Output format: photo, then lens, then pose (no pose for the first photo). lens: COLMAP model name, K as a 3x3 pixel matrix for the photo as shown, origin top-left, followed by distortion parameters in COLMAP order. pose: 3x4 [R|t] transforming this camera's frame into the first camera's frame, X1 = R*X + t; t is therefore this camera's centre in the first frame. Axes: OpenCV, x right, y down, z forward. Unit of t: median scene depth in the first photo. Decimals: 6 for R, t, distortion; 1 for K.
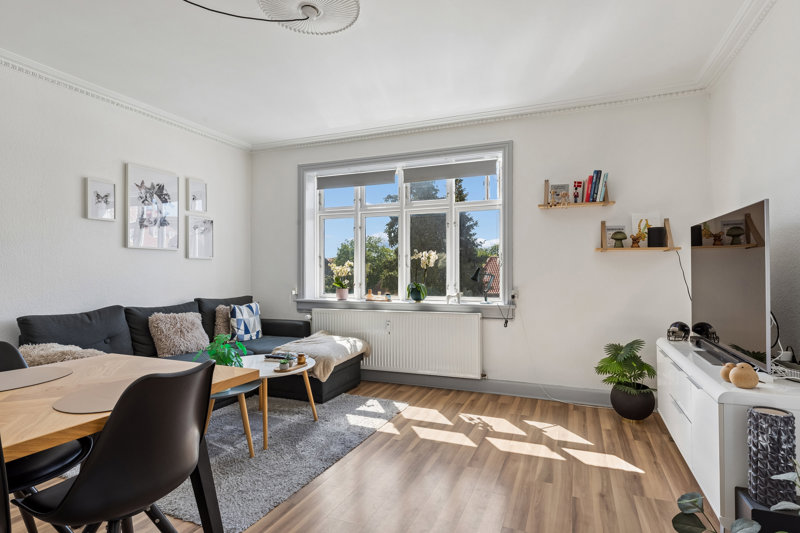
lens RADIAL K [[430.1, 0, 399.9], [0, 430.1, 270.0], [0, 0, 1]] dist [-0.000246, 0.001019]
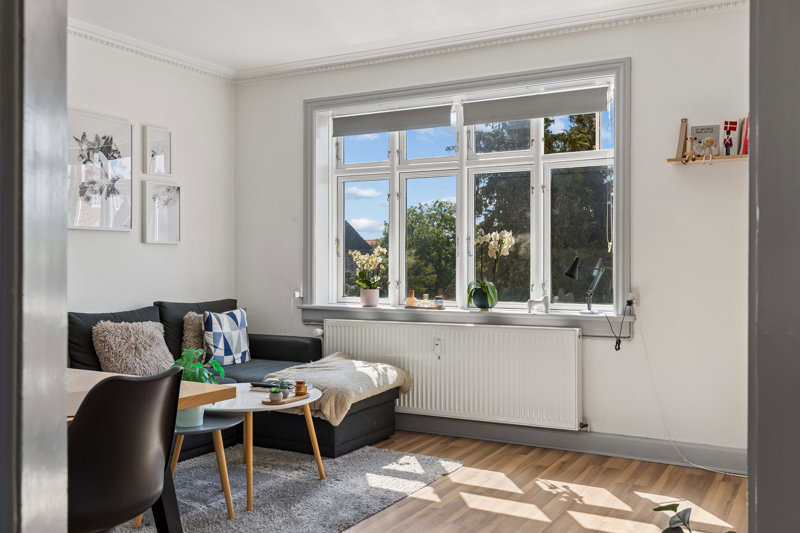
lens RADIAL K [[757.0, 0, 401.7], [0, 757.0, 259.1], [0, 0, 1]] dist [0.005128, 0.000000]
pose [[0.992285, 0.001441, -0.123967, 0.066988], [-0.001580, 0.999998, -0.001021, -0.001275], [0.123965, 0.001209, 0.992286, -0.156557]]
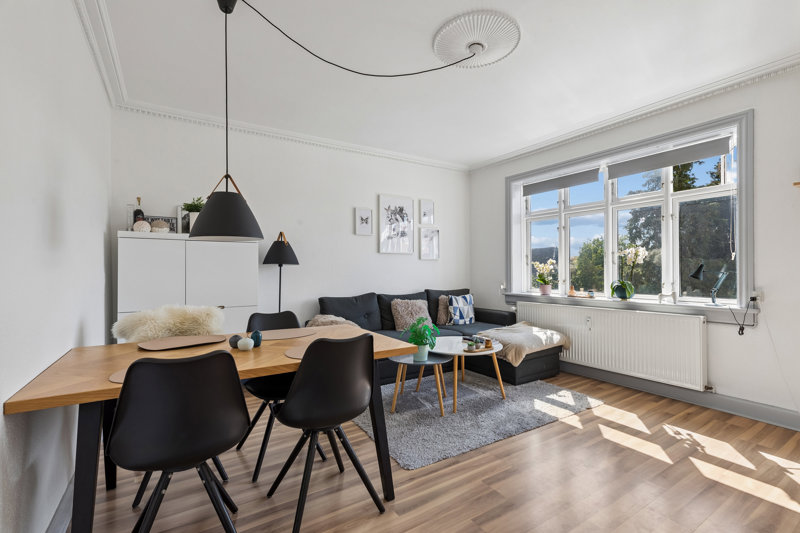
lens RADIAL K [[363.0, 0, 395.6], [0, 363.0, 268.0], [0, 0, 1]] dist [0.003825, -0.000464]
pose [[0.814197, -0.005089, -0.580567, 0.110756], [0.005308, 0.999985, -0.001322, 0.000433], [0.580565, -0.002006, 0.814211, 0.035856]]
